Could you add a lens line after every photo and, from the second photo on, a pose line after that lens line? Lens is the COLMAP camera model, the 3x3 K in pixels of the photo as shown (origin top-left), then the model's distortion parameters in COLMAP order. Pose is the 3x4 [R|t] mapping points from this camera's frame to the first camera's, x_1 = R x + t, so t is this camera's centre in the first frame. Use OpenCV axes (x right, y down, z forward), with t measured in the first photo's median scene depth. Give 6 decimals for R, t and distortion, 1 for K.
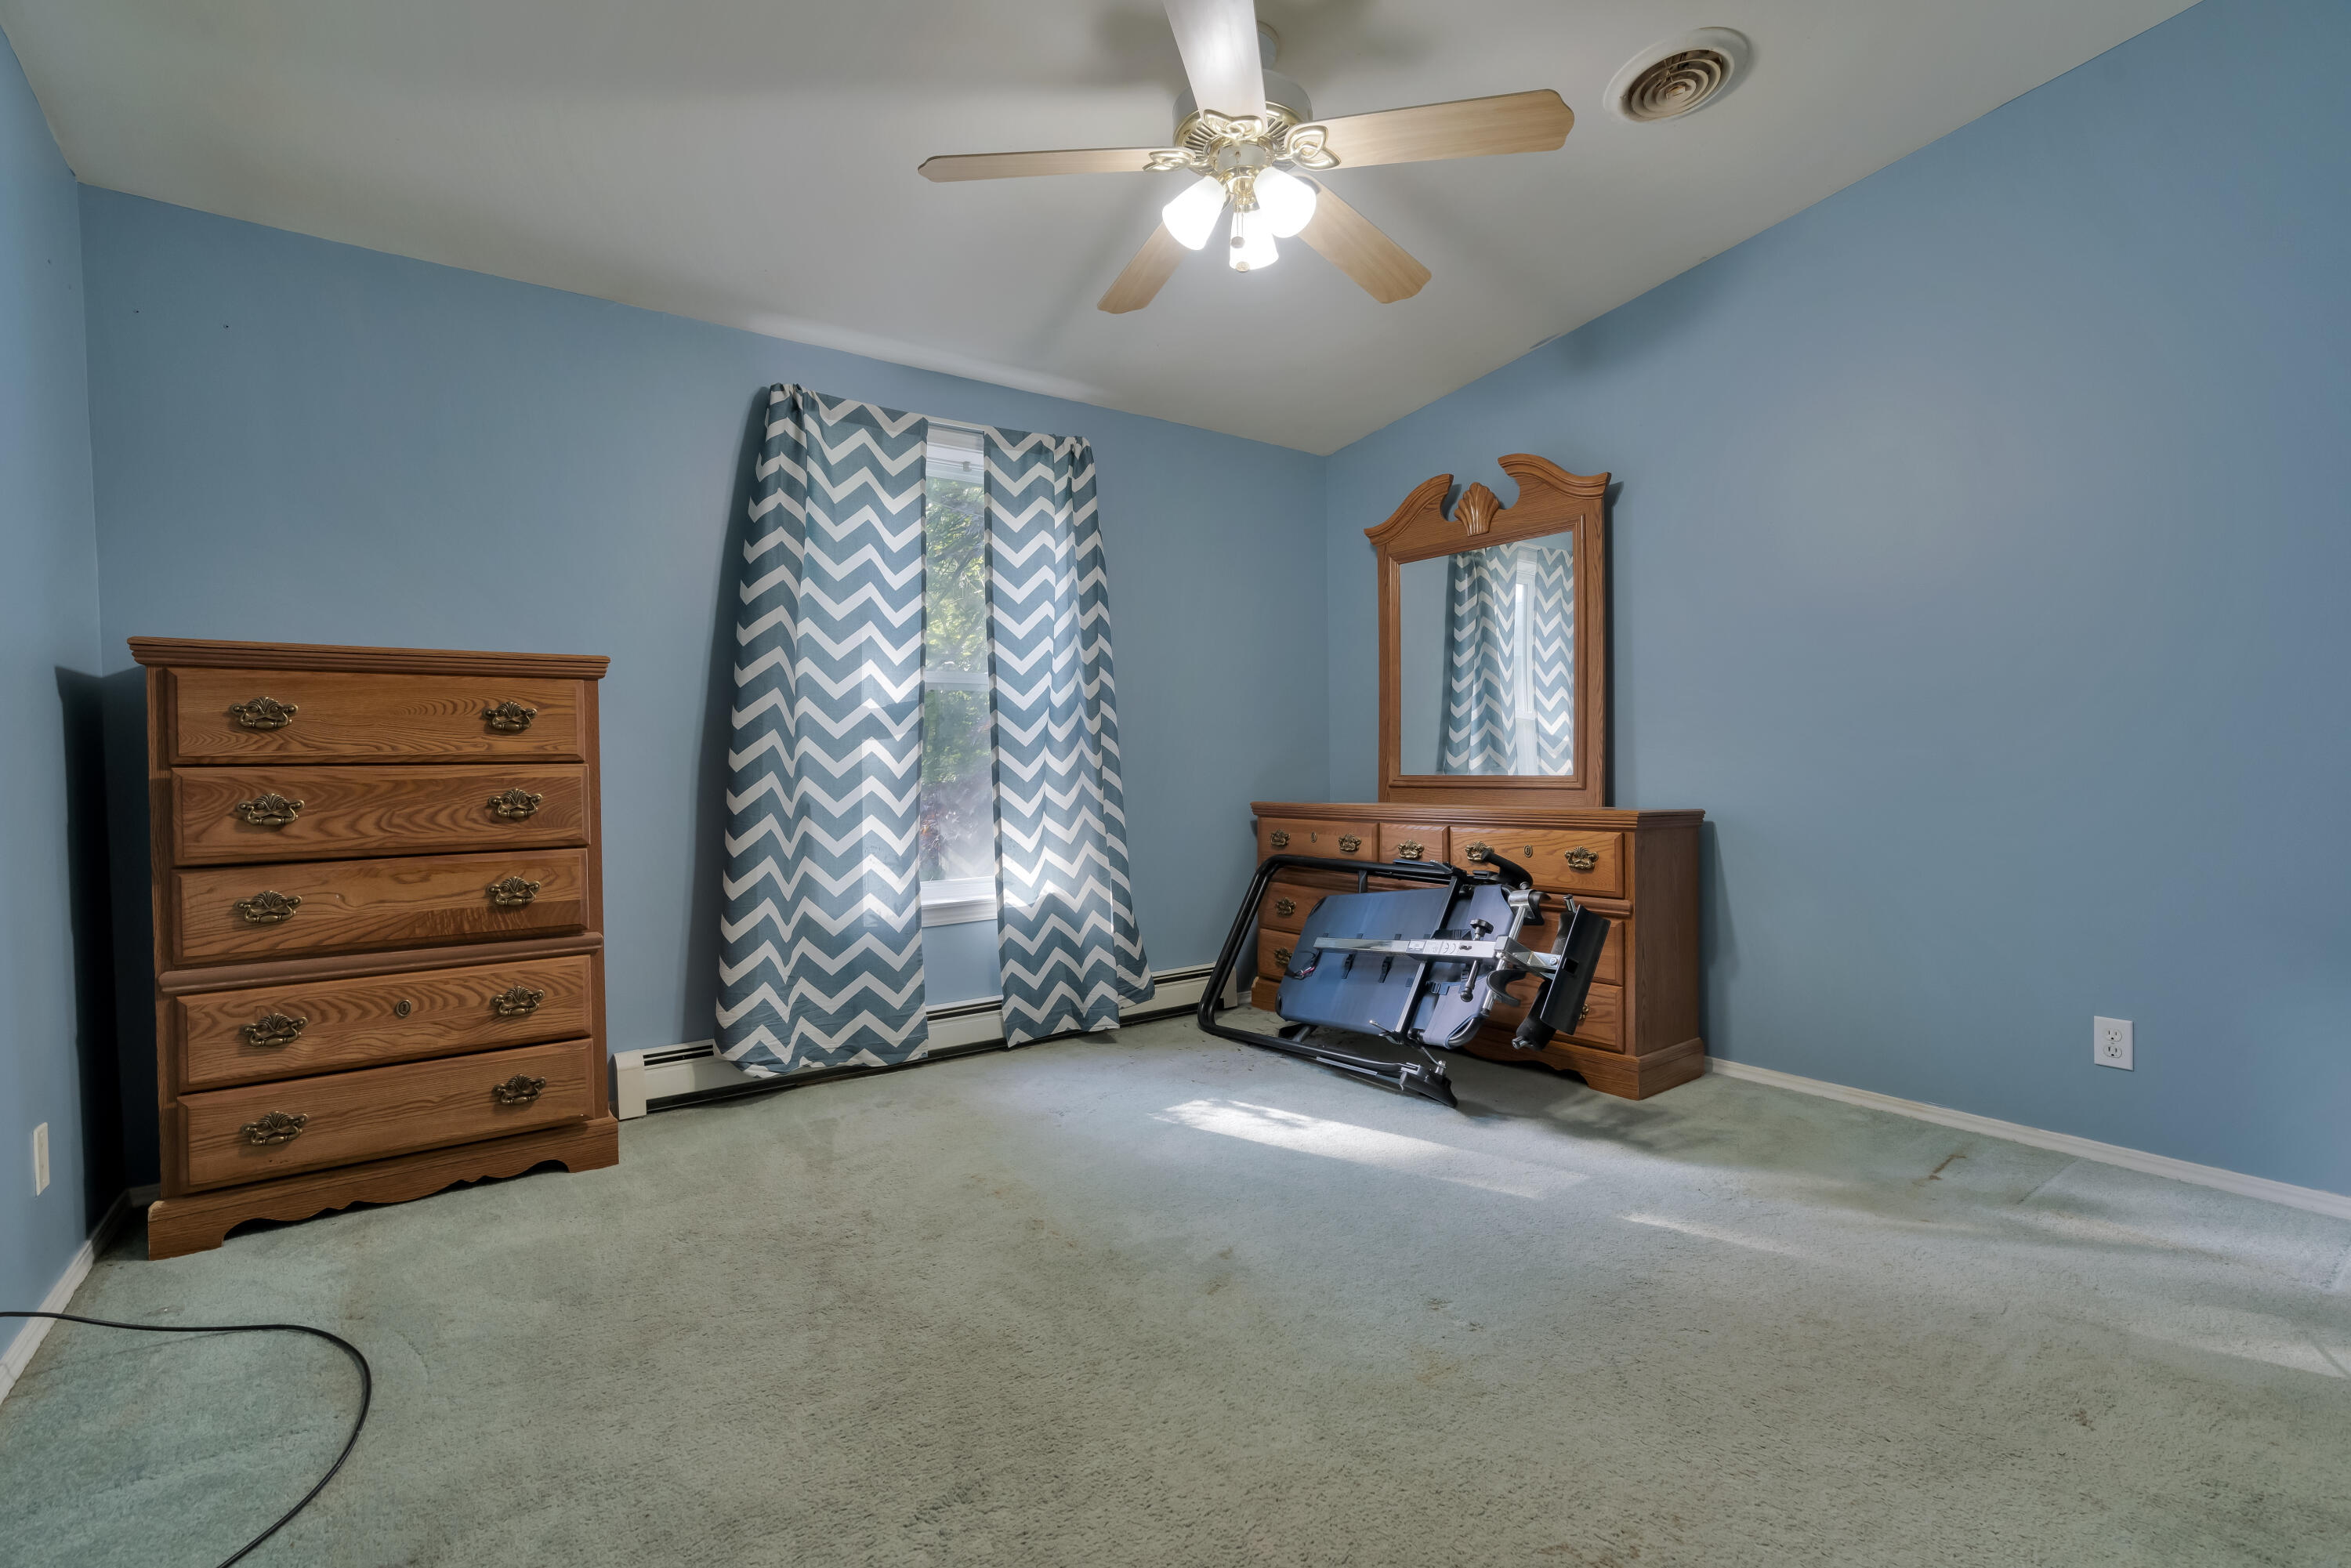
lens RADIAL K [[1058.8, 0, 1184.7], [0, 1058.8, 783.2], [0, 0, 1]] dist [-0.013155, 0.004351]
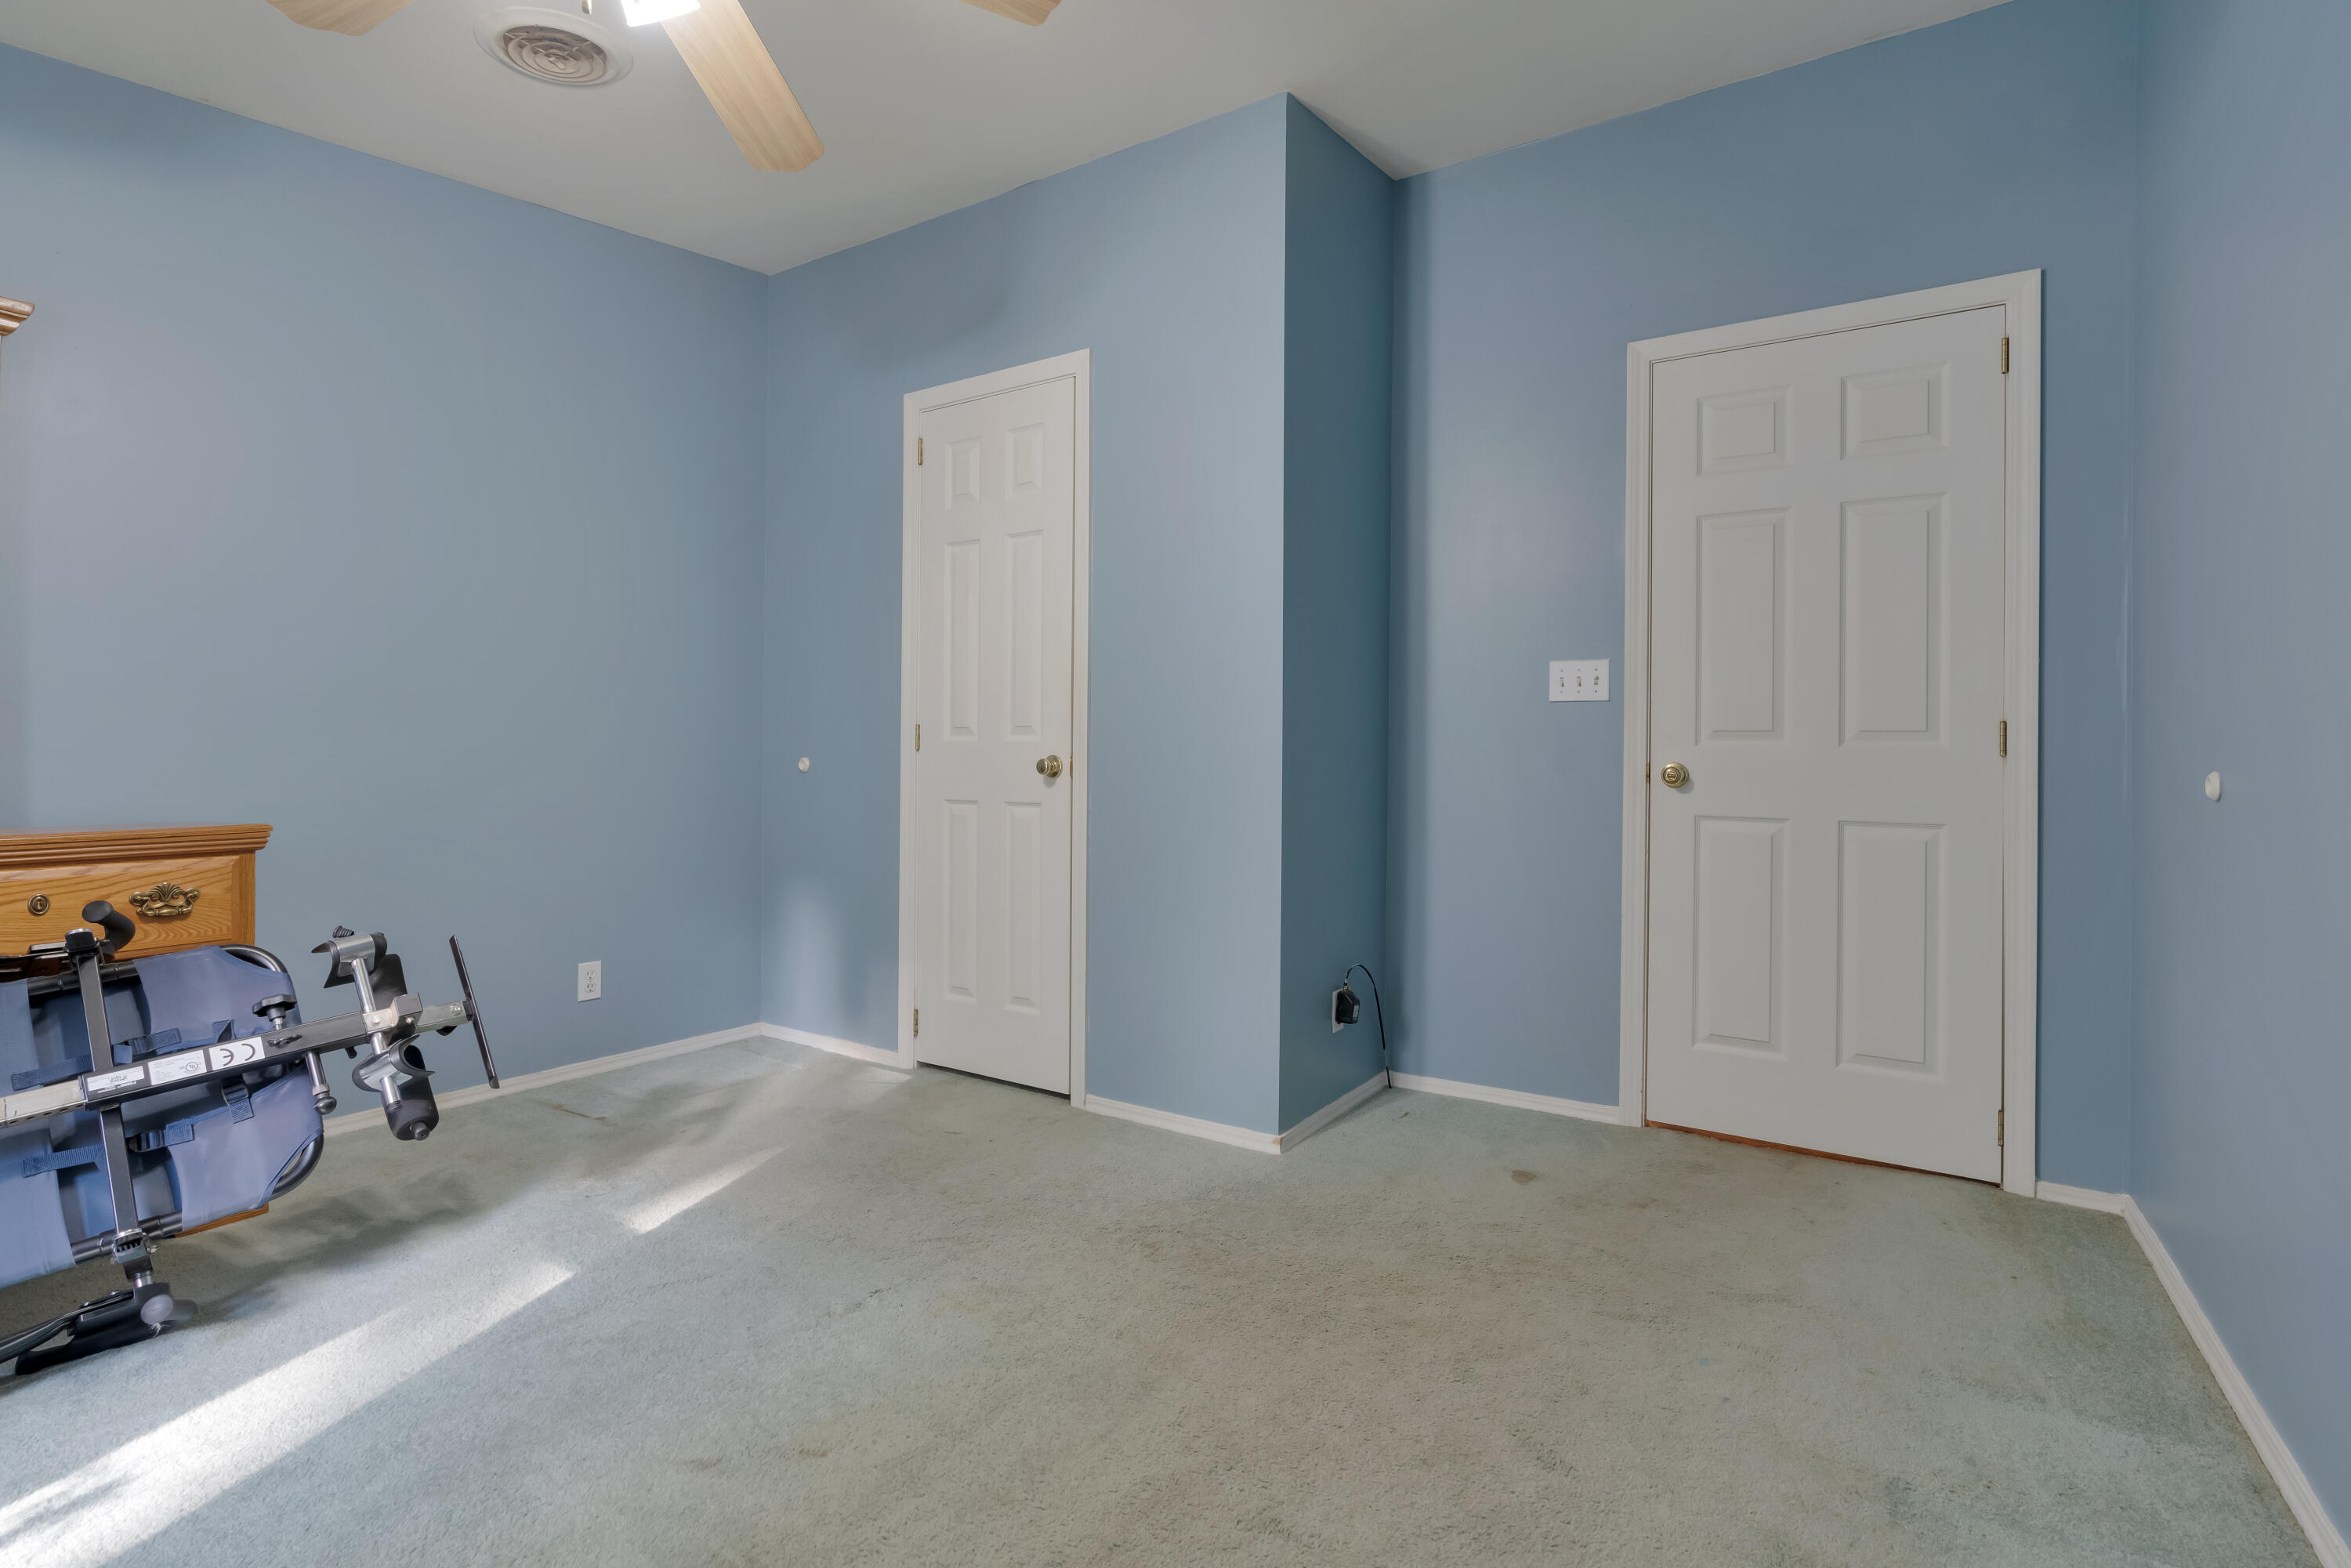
lens RADIAL K [[1058.8, 0, 1191.7], [0, 1058.8, 768.3], [0, 0, 1]] dist [-0.013155, 0.004351]
pose [[-0.358672, 0.009283, 0.933417, -0.547542], [0.018929, 0.999817, -0.002670, 0.005762], [-0.933272, 0.016711, -0.358782, 0.735253]]
